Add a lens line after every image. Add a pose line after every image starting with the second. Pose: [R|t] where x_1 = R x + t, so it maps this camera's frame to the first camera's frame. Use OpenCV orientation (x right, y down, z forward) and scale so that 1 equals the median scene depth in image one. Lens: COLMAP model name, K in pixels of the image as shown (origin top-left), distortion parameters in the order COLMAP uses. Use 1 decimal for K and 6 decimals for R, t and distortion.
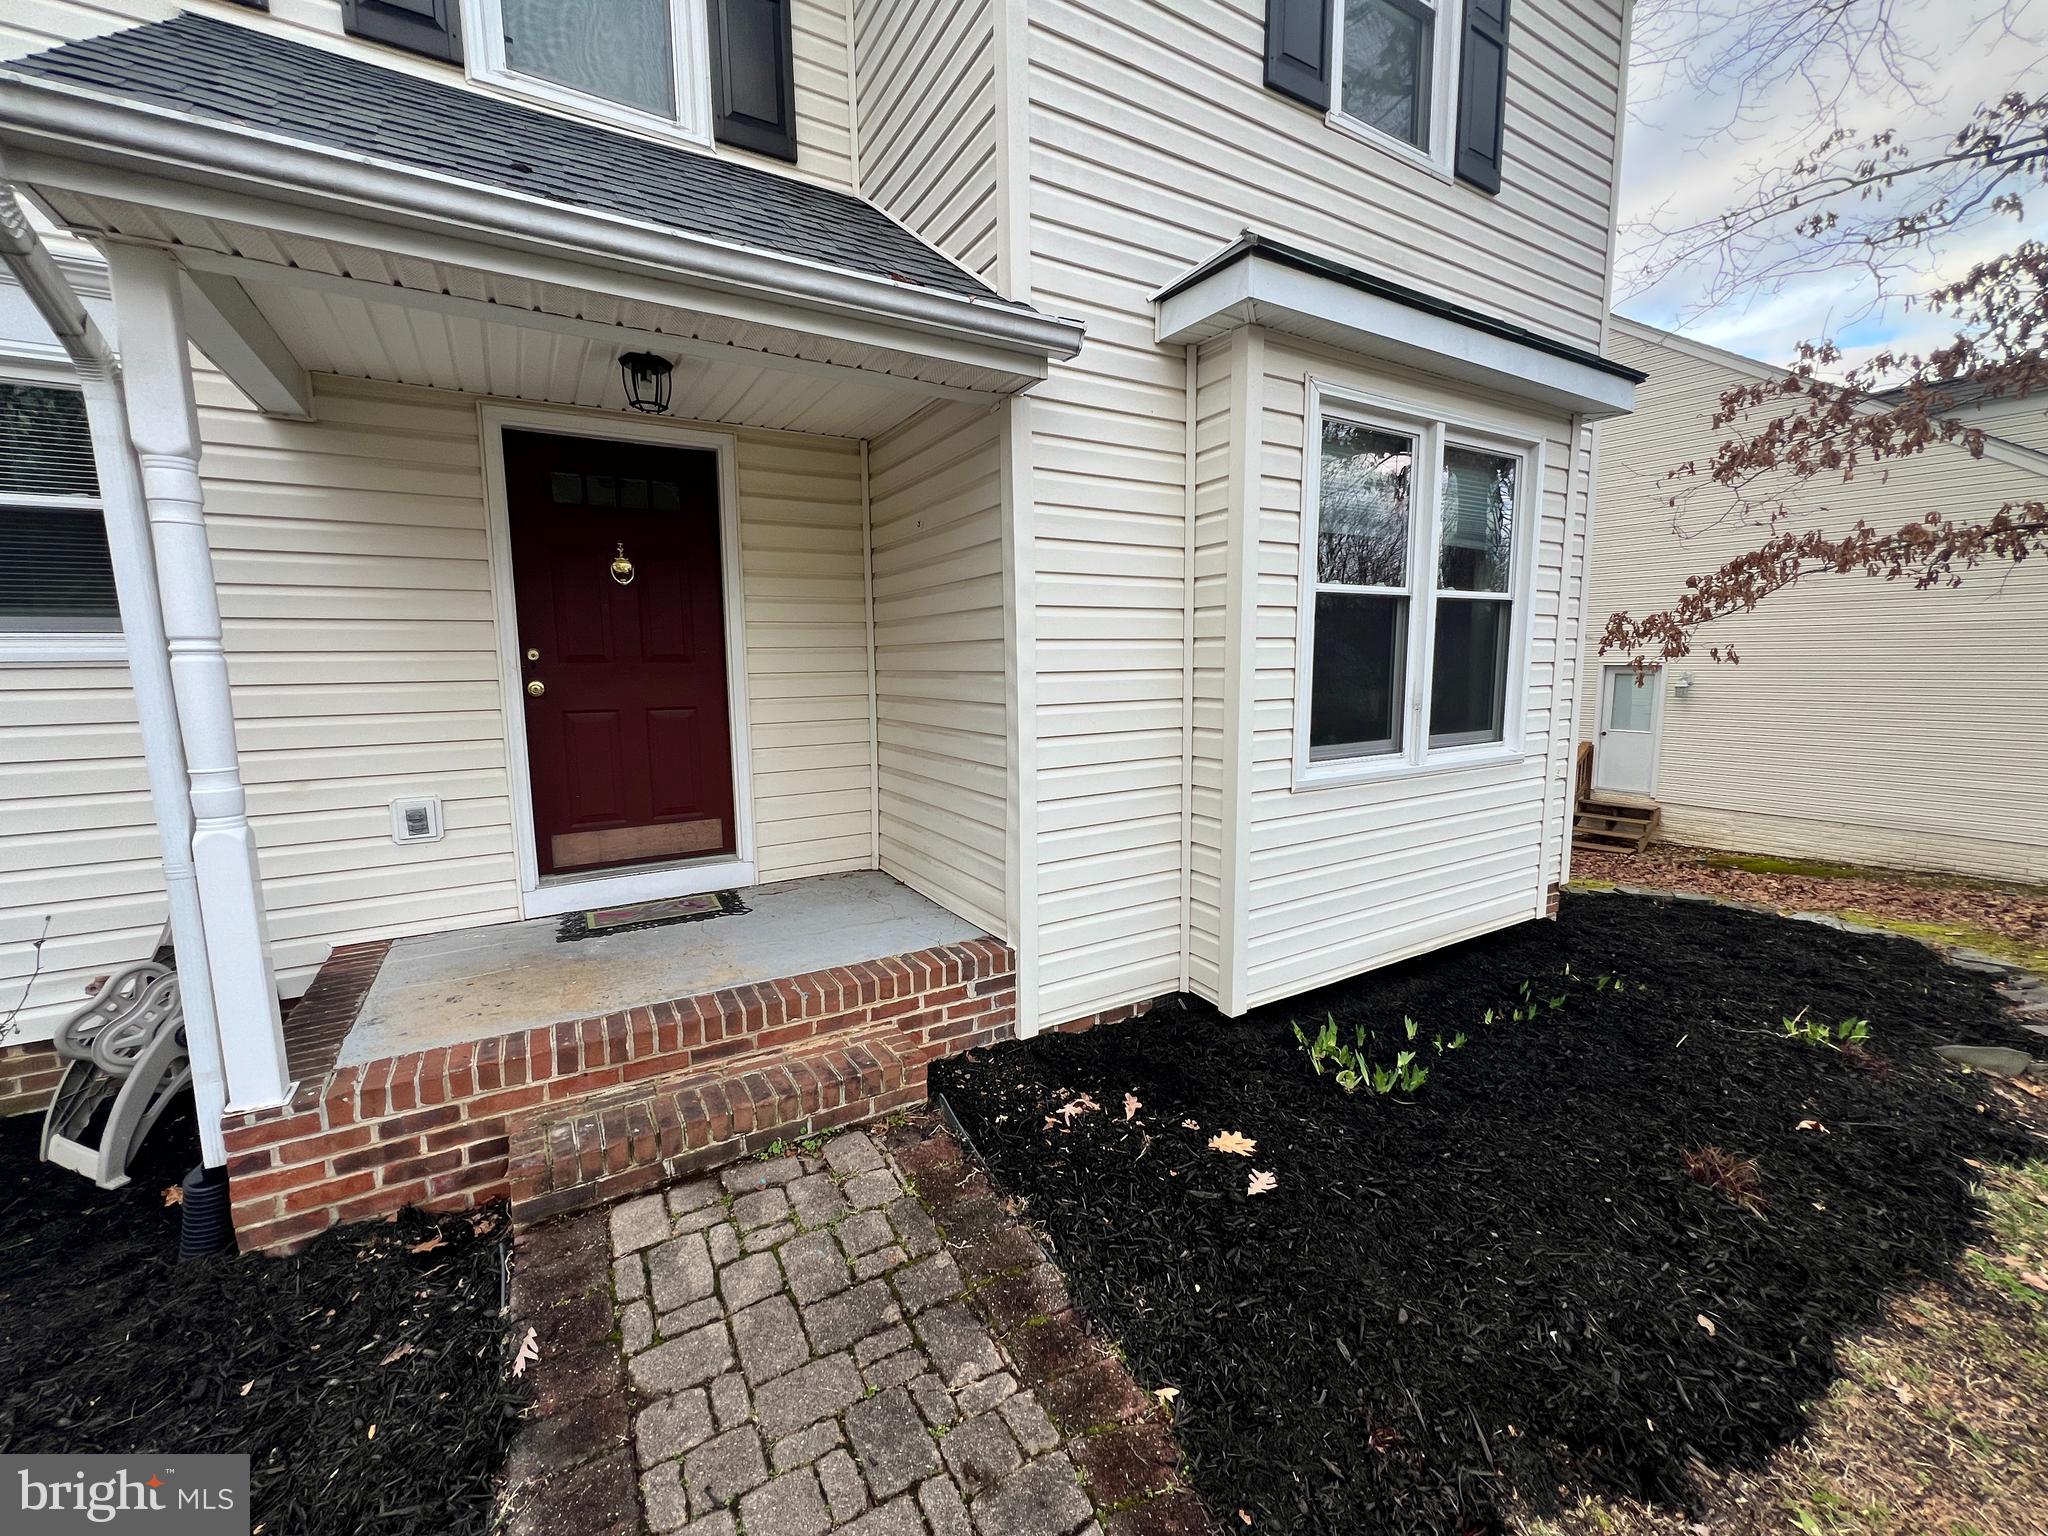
lens RADIAL K [[822.1, 0, 1021.5], [0, 822.1, 763.9], [0, 0, 1]] dist [-0.001509, 0.000460]
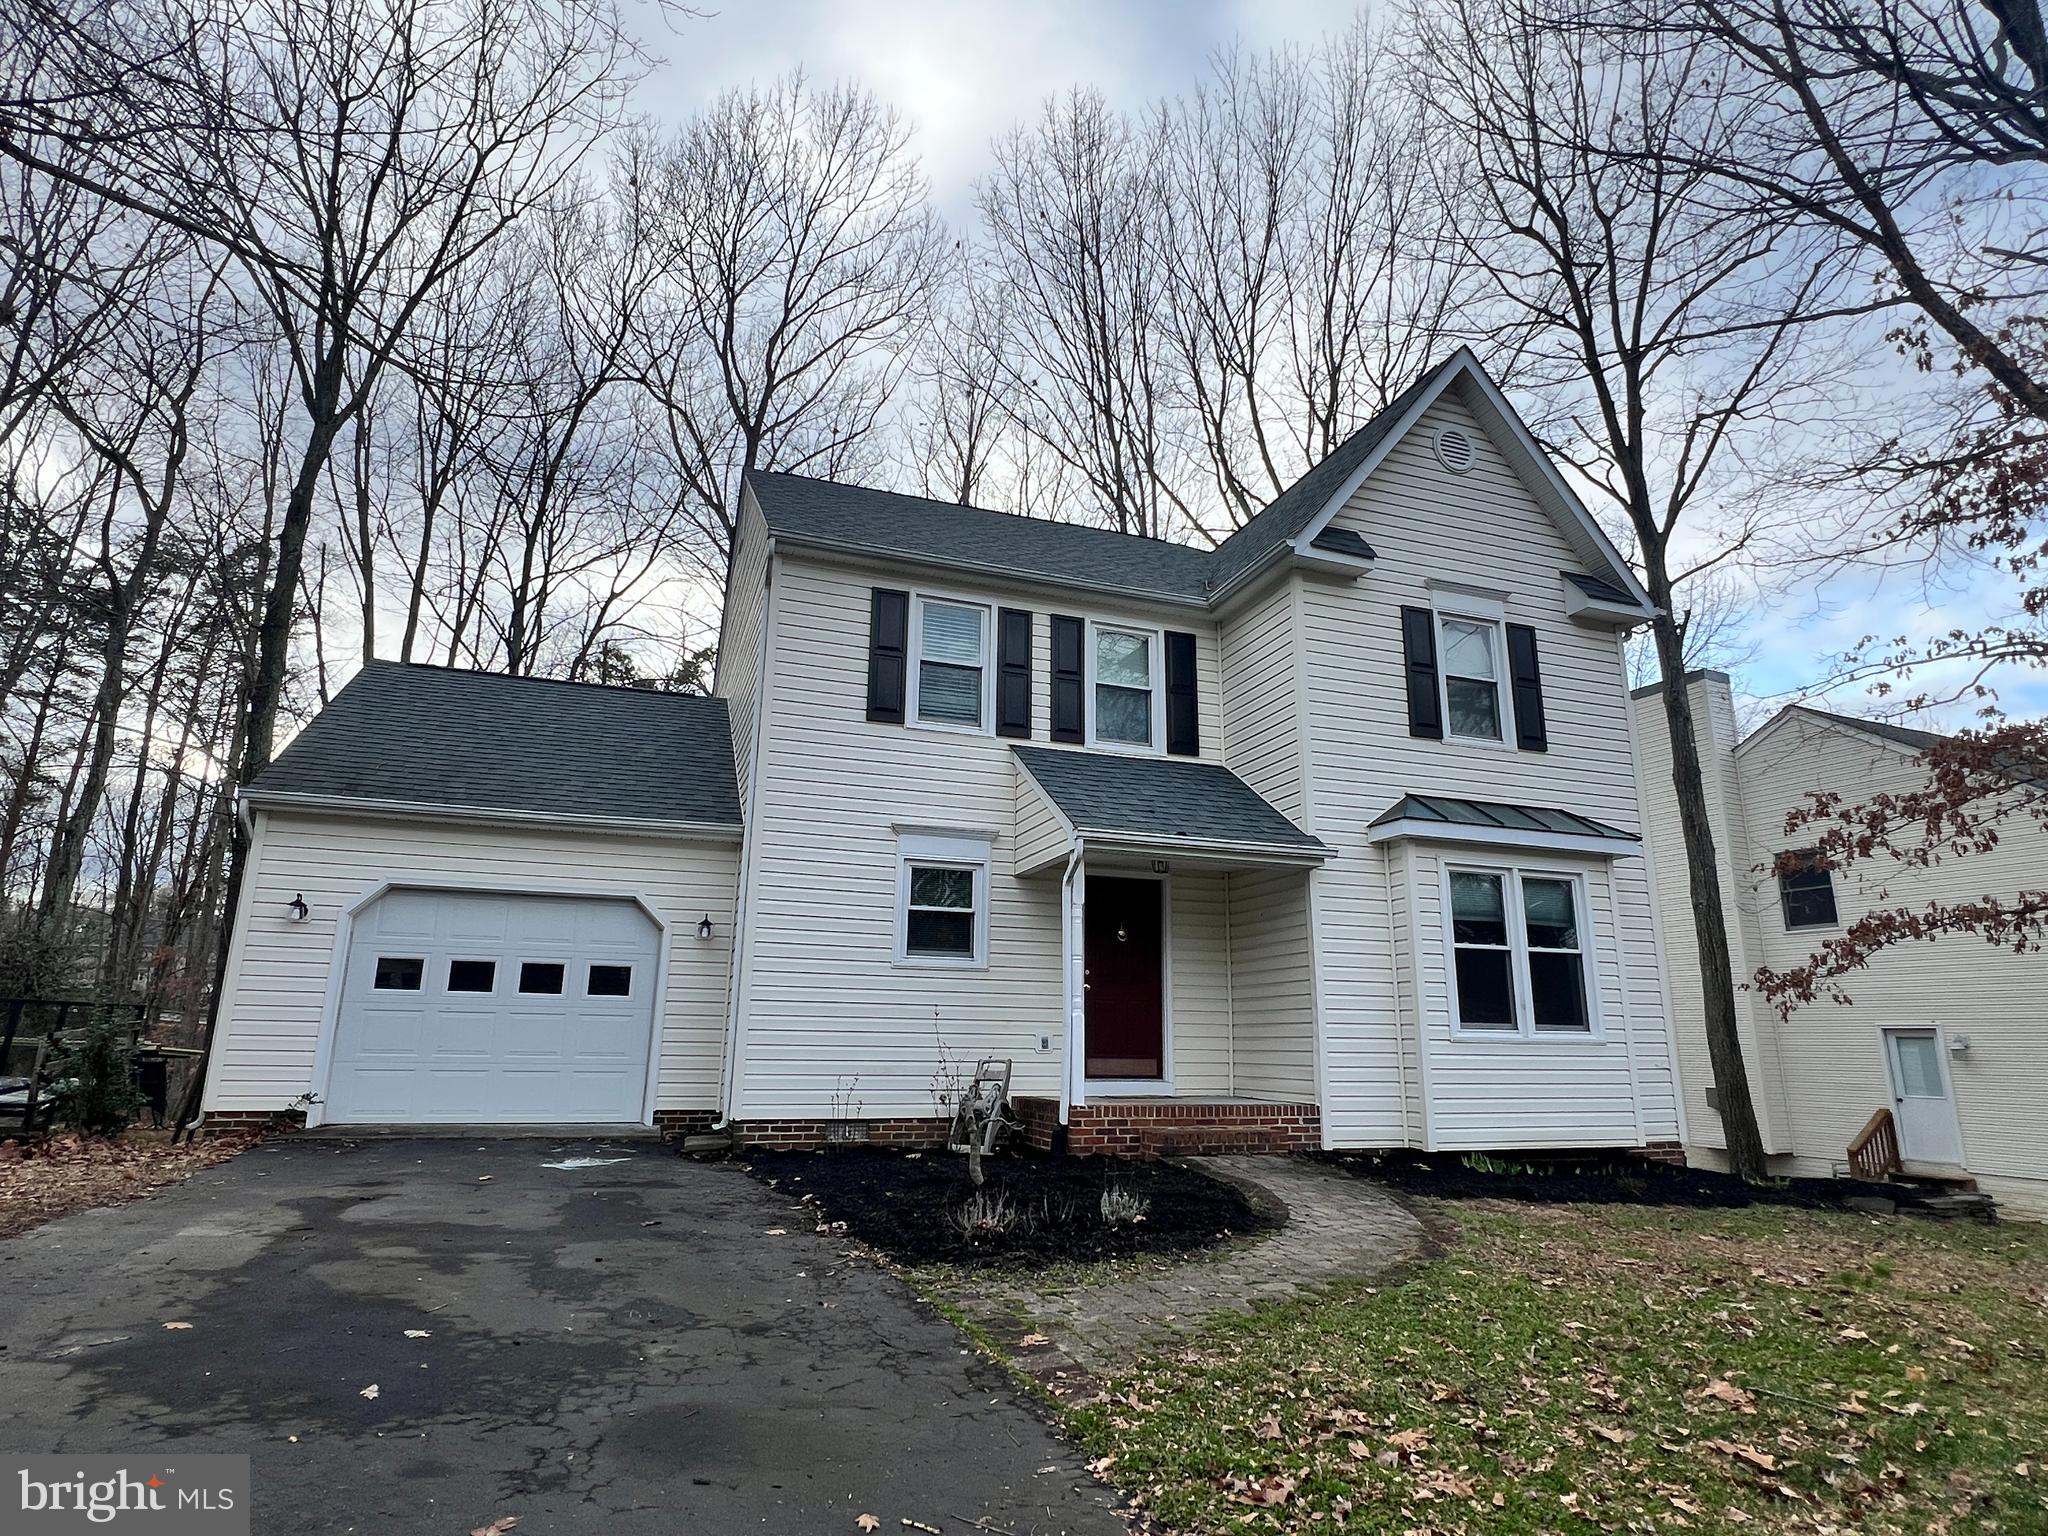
lens RADIAL K [[1109.9, 0, 1015.6], [0, 1109.9, 765.4], [0, 0, 1]] dist [-0.002332, -0.000289]
pose [[0.979367, -0.023009, -0.200775, -0.173268], [-0.051926, 0.931490, -0.360041, 0.449785], [0.195304, 0.363038, 0.911076, -2.034393]]
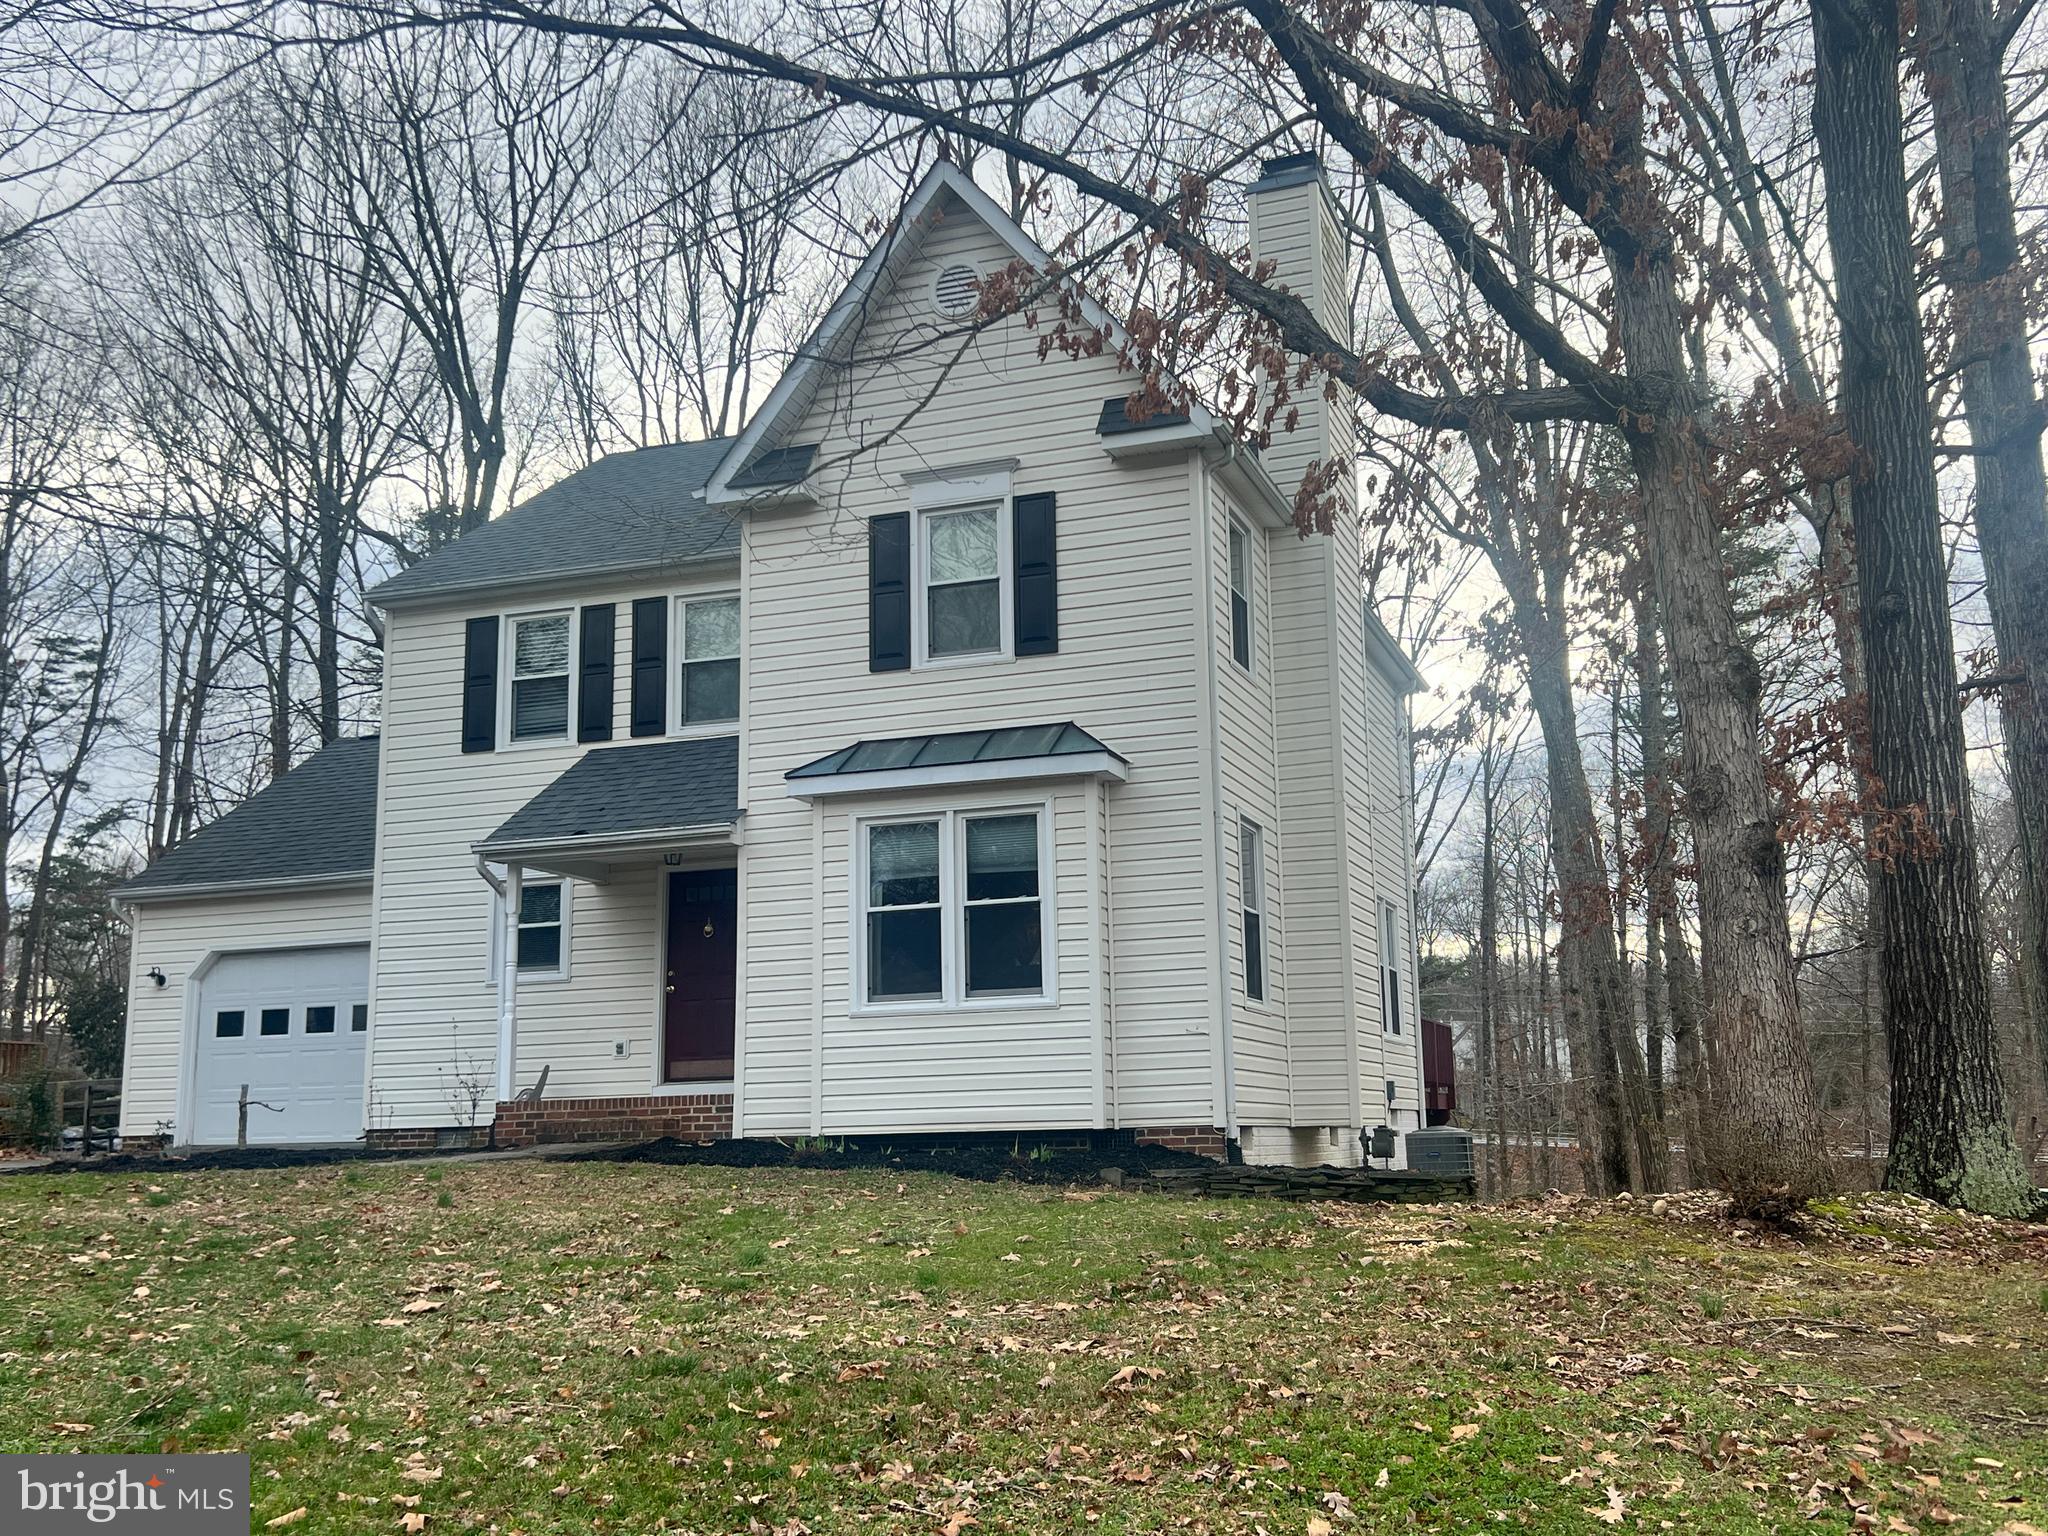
lens RADIAL K [[1958.3, 0, 1031.7], [0, 1958.3, 759.1], [0, 0, 1]] dist [0.210310, -0.657016]
pose [[0.632632, -0.146601, -0.760450, 4.093490], [-0.087319, 0.962156, -0.258129, 0.589562], [0.769514, 0.229702, 0.595890, -1.501058]]
